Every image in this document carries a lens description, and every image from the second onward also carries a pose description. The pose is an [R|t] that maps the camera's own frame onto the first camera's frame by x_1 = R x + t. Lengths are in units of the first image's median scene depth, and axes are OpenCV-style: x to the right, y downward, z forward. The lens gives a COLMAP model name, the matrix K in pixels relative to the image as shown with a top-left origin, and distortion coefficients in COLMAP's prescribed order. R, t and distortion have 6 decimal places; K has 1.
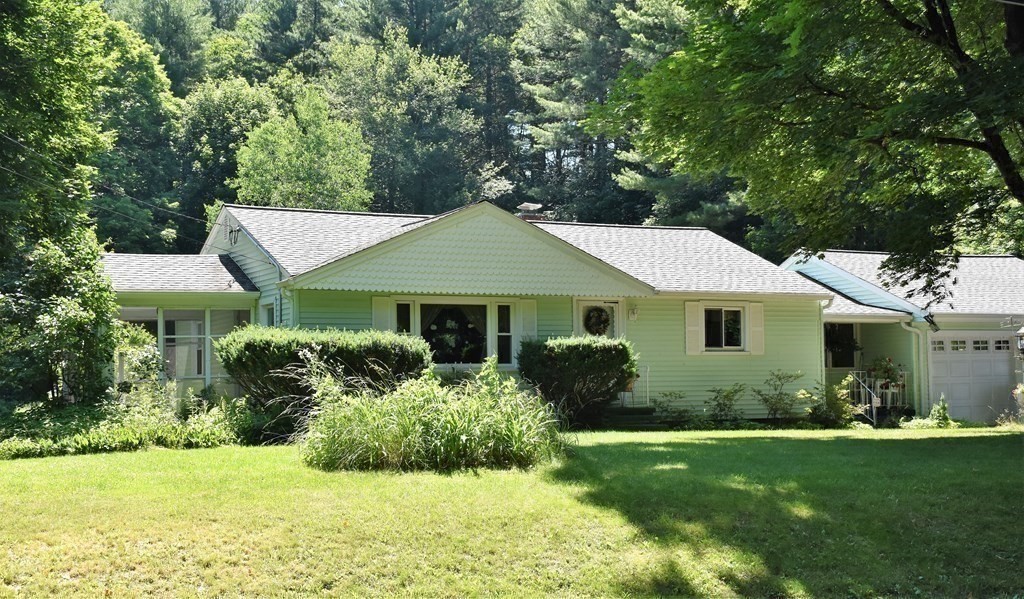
lens RADIAL K [[1401.7, 0, 509.2], [0, 1401.7, 376.2], [0, 0, 1]] dist [0.136402, 0.004272]
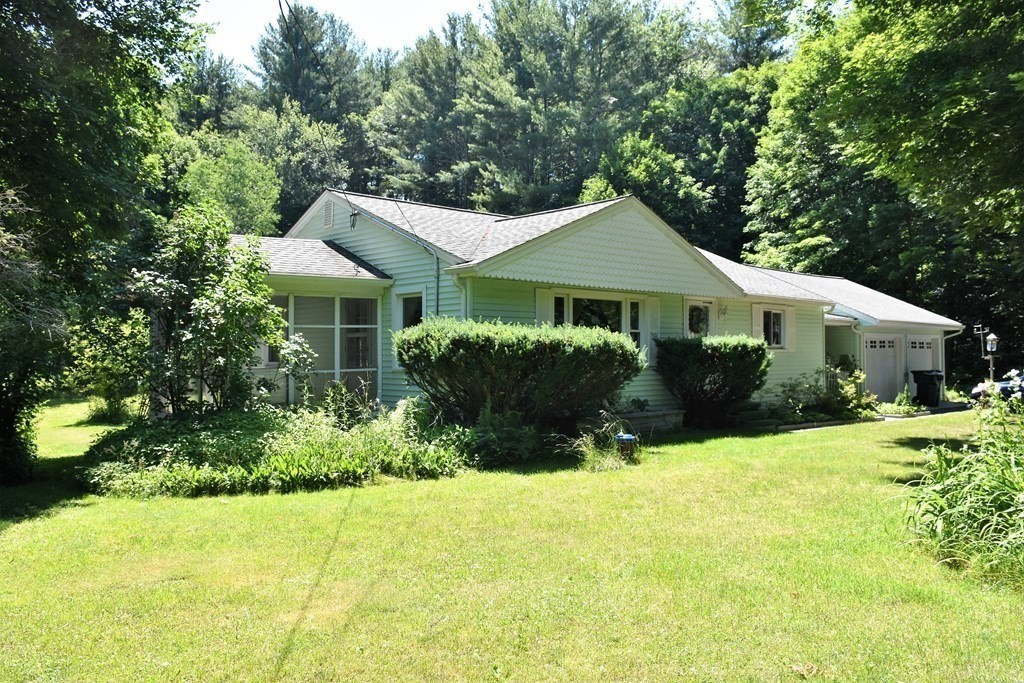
lens RADIAL K [[838.9, 0, 512.0], [0, 838.9, 341.5], [0, 0, 1]] dist [-0.123625, 0.102513]
pose [[0.963186, 0.017490, 0.268268, -0.230646], [-0.015924, 0.999841, -0.008013, -0.014945], [-0.268366, 0.003446, 0.963311, 0.417128]]
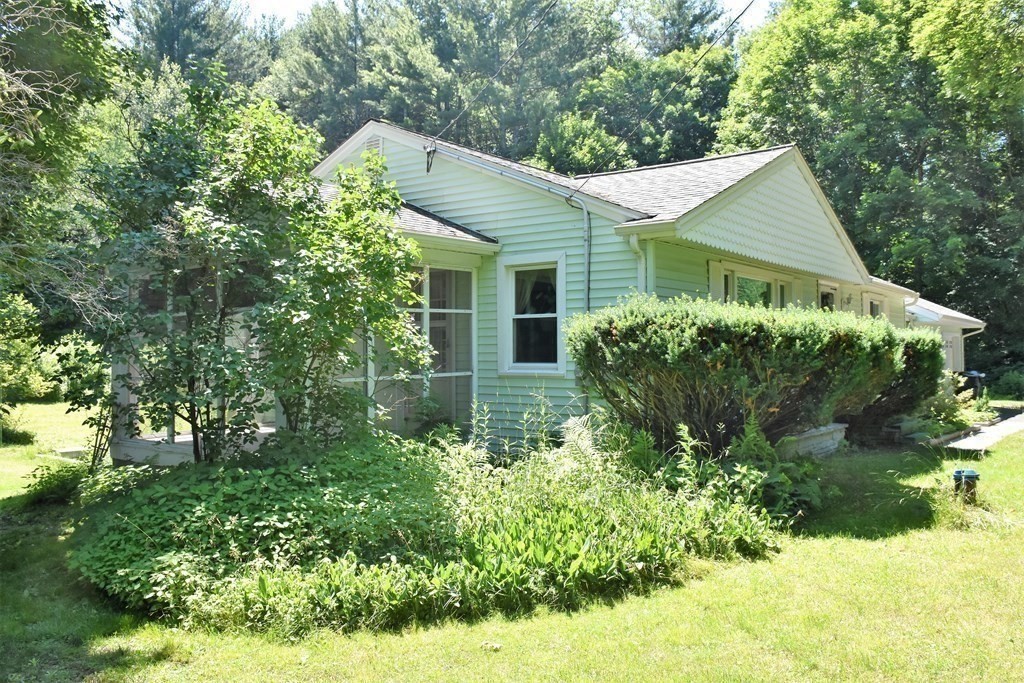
lens RADIAL K [[852.5, 0, 512.0], [0, 852.5, 341.5], [0, 0, 1]] dist [-0.093829, 0.012139]
pose [[0.904210, 0.020661, 0.426588, -0.313722], [-0.018332, 0.999786, -0.009567, -0.010973], [-0.426695, 0.000830, 0.904395, 0.596976]]
